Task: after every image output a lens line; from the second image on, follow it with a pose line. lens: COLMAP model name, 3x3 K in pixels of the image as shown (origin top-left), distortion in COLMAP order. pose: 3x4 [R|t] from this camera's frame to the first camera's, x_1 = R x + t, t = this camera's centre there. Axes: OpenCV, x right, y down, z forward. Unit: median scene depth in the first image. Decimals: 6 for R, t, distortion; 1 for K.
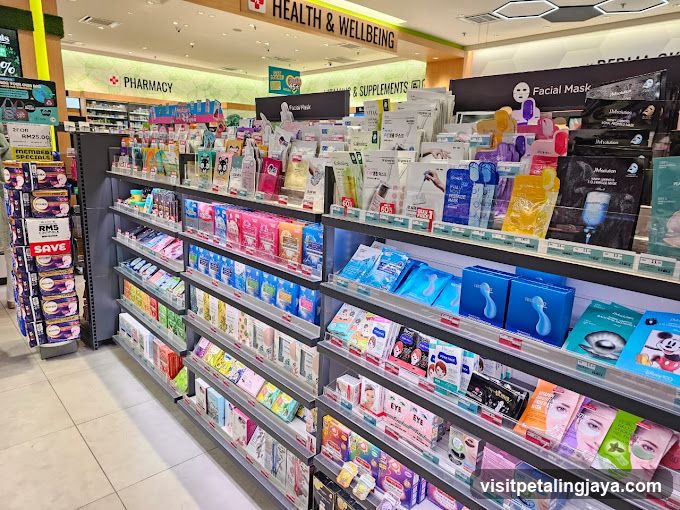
lens RADIAL K [[452.3, 0, 343.0], [0, 452.3, 254.0], [0, 0, 1]] dist [0.023033, 0.000840]
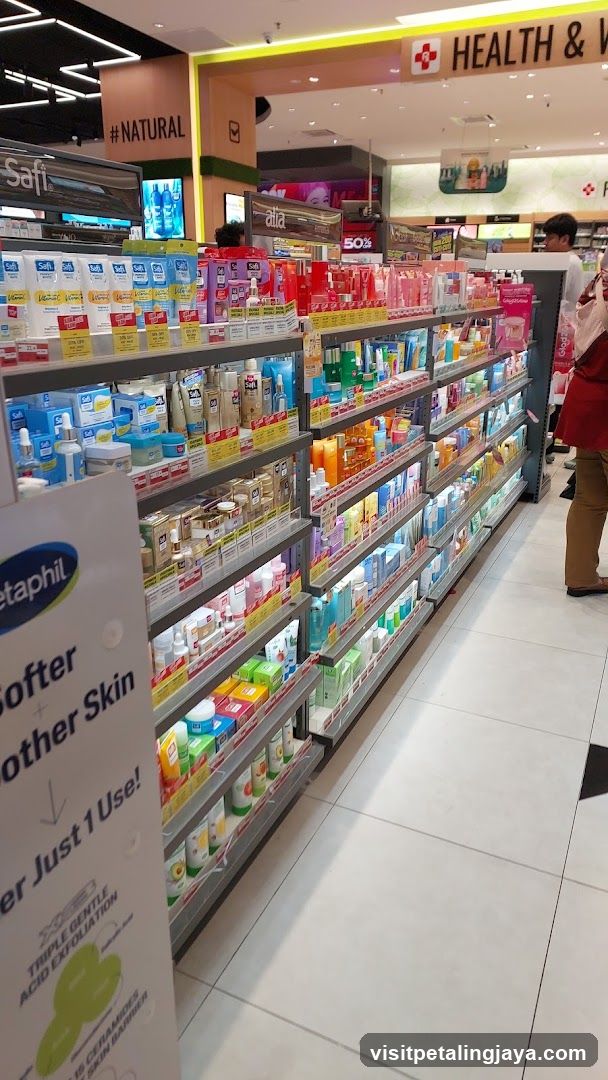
lens RADIAL K [[740.3, 0, 327.6], [0, 740.3, 536.2], [0, 0, 1]] dist [0.003434, 0.001198]
pose [[0.371867, 0.275091, -0.886589, 0.480172], [-0.207023, 0.955604, 0.209672, -0.039485], [0.904907, 0.105574, 0.412307, 0.252992]]
